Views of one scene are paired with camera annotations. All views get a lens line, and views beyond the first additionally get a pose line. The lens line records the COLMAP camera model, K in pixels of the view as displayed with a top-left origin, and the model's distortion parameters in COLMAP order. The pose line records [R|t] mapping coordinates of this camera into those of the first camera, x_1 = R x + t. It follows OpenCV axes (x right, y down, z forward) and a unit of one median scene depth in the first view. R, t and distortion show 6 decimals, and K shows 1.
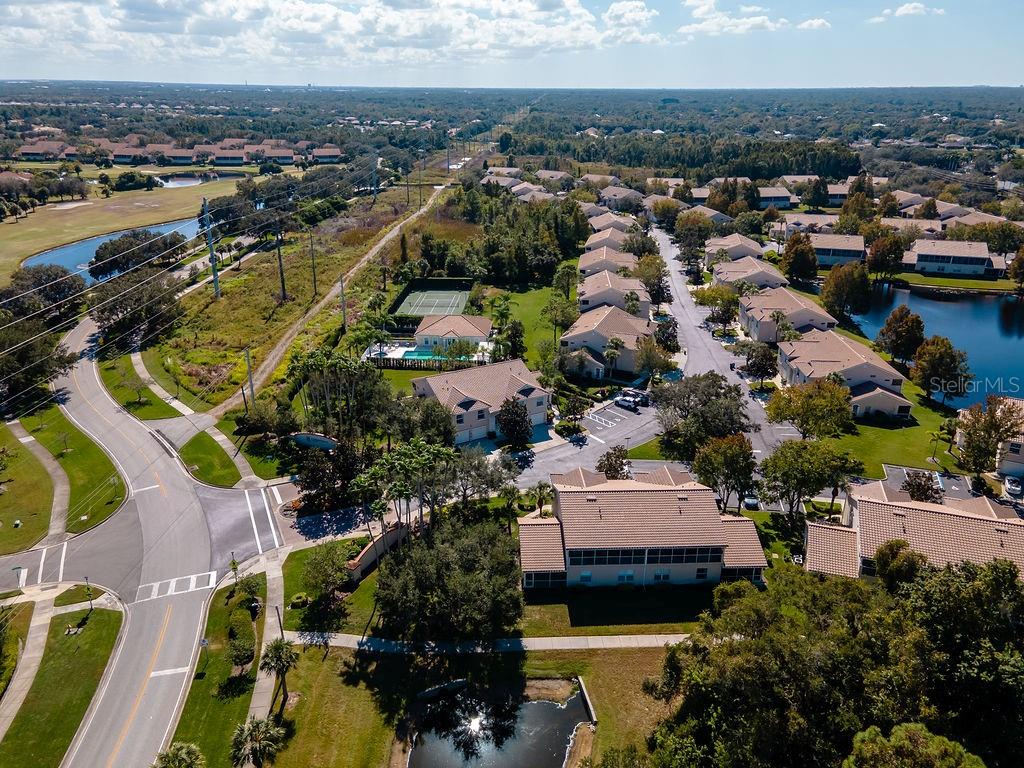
lens RADIAL K [[751.3, 0, 512.0], [0, 751.3, 384.0], [0, 0, 1]] dist [0.066528, -0.071434]
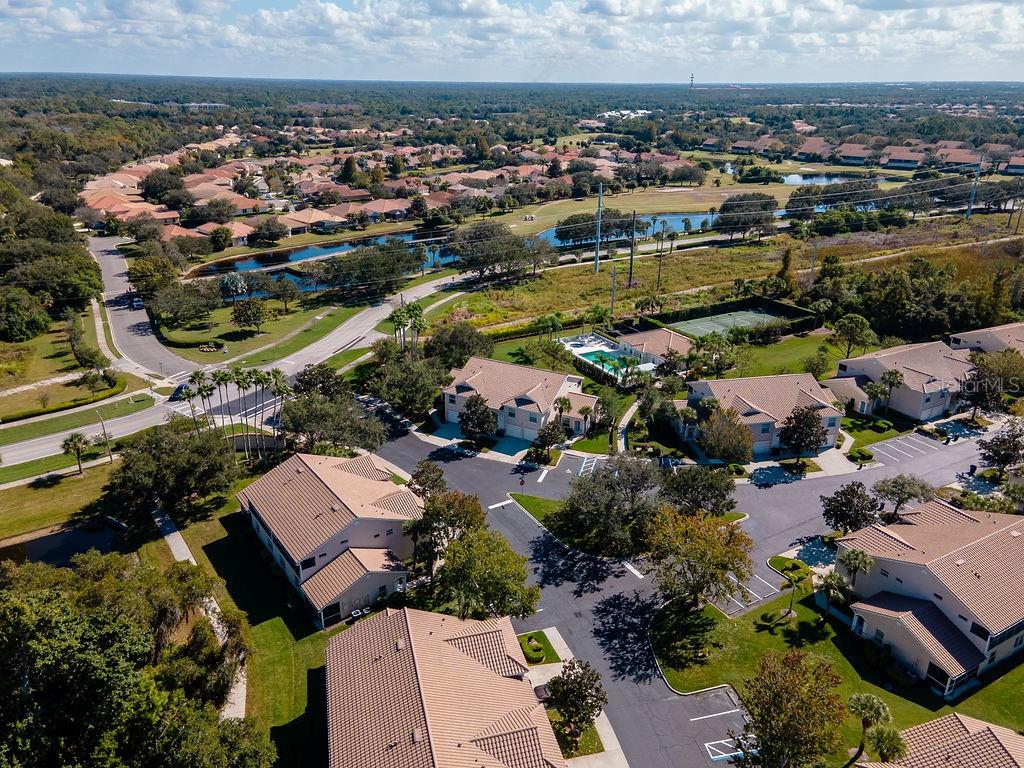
lens RADIAL K [[751.3, 0, 512.0], [0, 751.3, 384.0], [0, 0, 1]] dist [0.066528, -0.071434]
pose [[0.525153, 0.313168, -0.791290, 0.202114], [-0.314634, 0.935393, 0.161387, -0.042639], [0.790709, 0.164214, 0.589757, 0.114493]]
